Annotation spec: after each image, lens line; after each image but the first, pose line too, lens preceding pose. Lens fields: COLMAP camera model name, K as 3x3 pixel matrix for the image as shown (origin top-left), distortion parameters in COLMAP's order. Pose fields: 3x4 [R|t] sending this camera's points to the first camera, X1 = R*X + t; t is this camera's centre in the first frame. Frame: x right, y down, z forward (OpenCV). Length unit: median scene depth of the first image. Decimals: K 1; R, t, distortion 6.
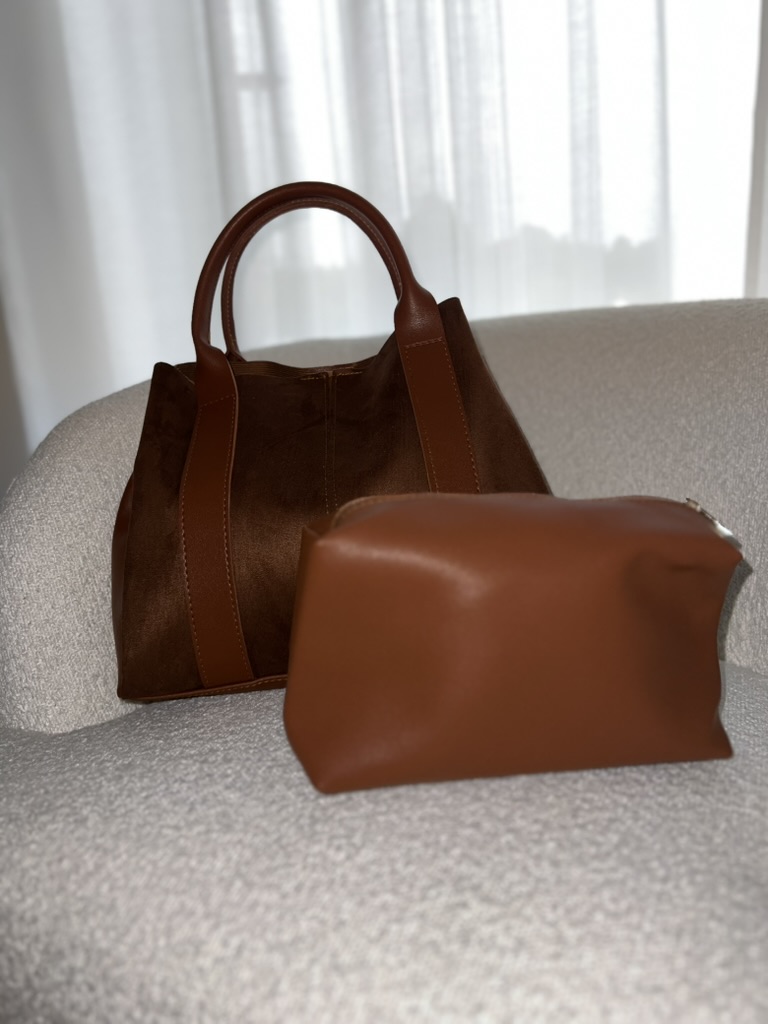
lens RADIAL K [[793.9, 0, 379.7], [0, 793.9, 510.7], [0, 0, 1]] dist [0.024289, -0.037978]
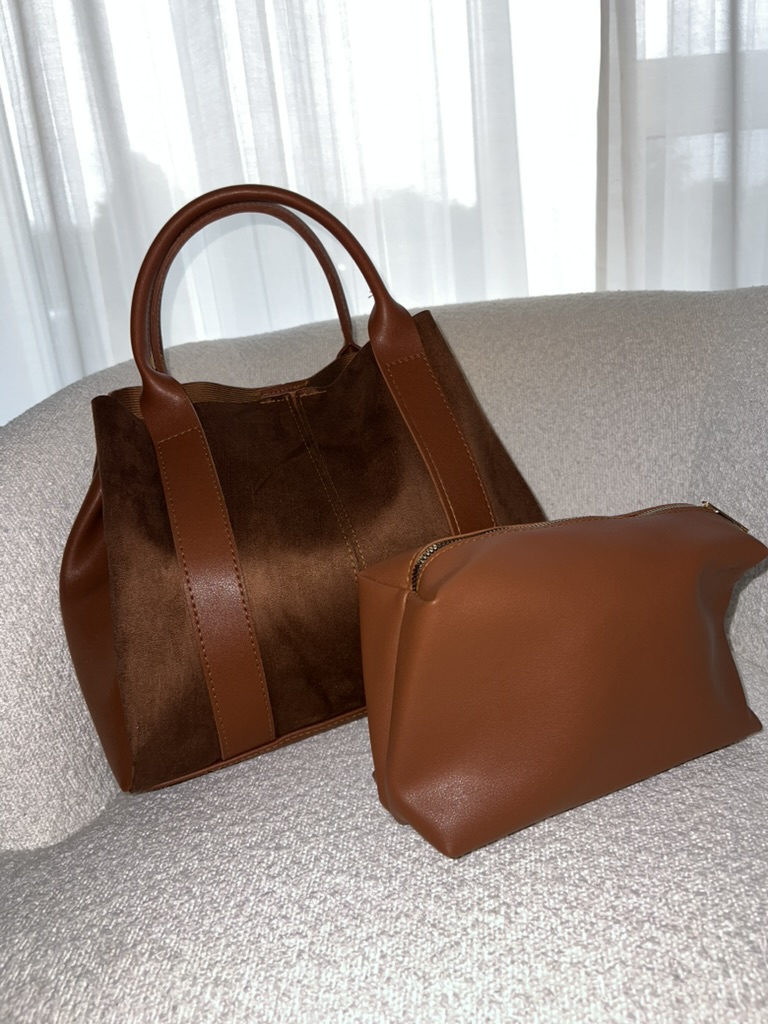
lens RADIAL K [[793.9, 0, 385.2], [0, 793.9, 507.9], [0, 0, 1]] dist [0.024289, -0.037978]
pose [[0.942783, -0.113716, 0.313414, -0.394280], [0.101832, 0.993330, 0.054087, -0.119584], [-0.317474, -0.019077, 0.948075, 0.126685]]
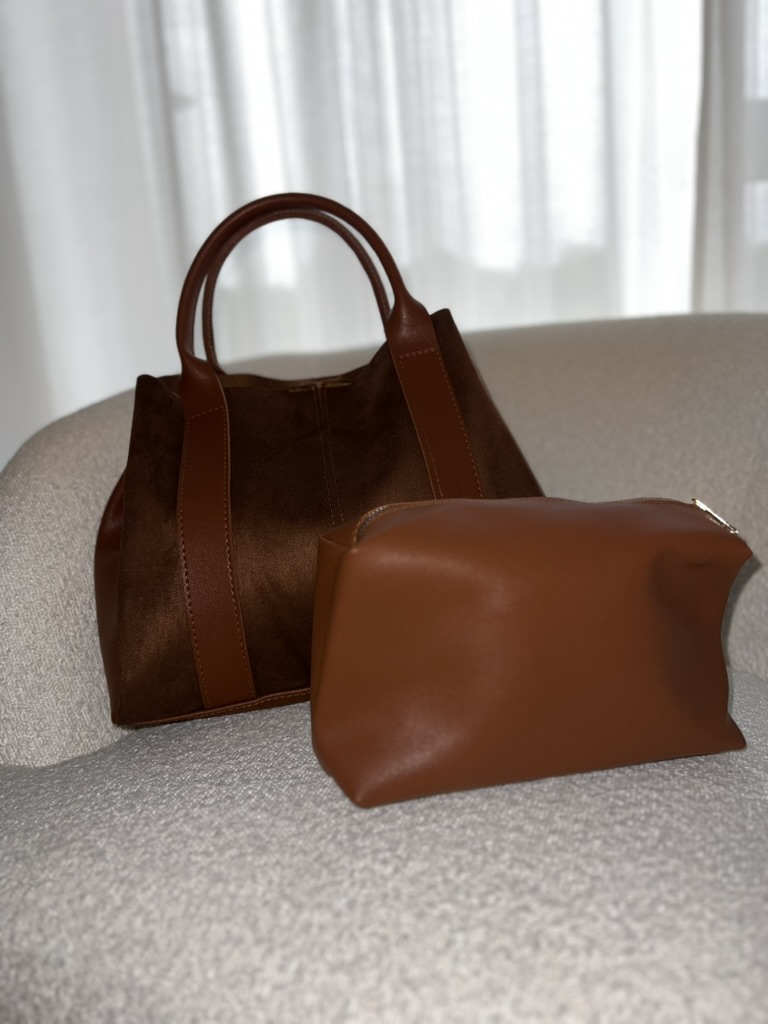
lens RADIAL K [[793.9, 0, 382.9], [0, 793.9, 511.5], [0, 0, 1]] dist [0.024289, -0.037978]
pose [[0.993803, -0.023668, 0.108603, -0.140025], [0.026453, 0.999355, -0.024275, 0.017017], [-0.107959, 0.026997, 0.993789, 0.016522]]
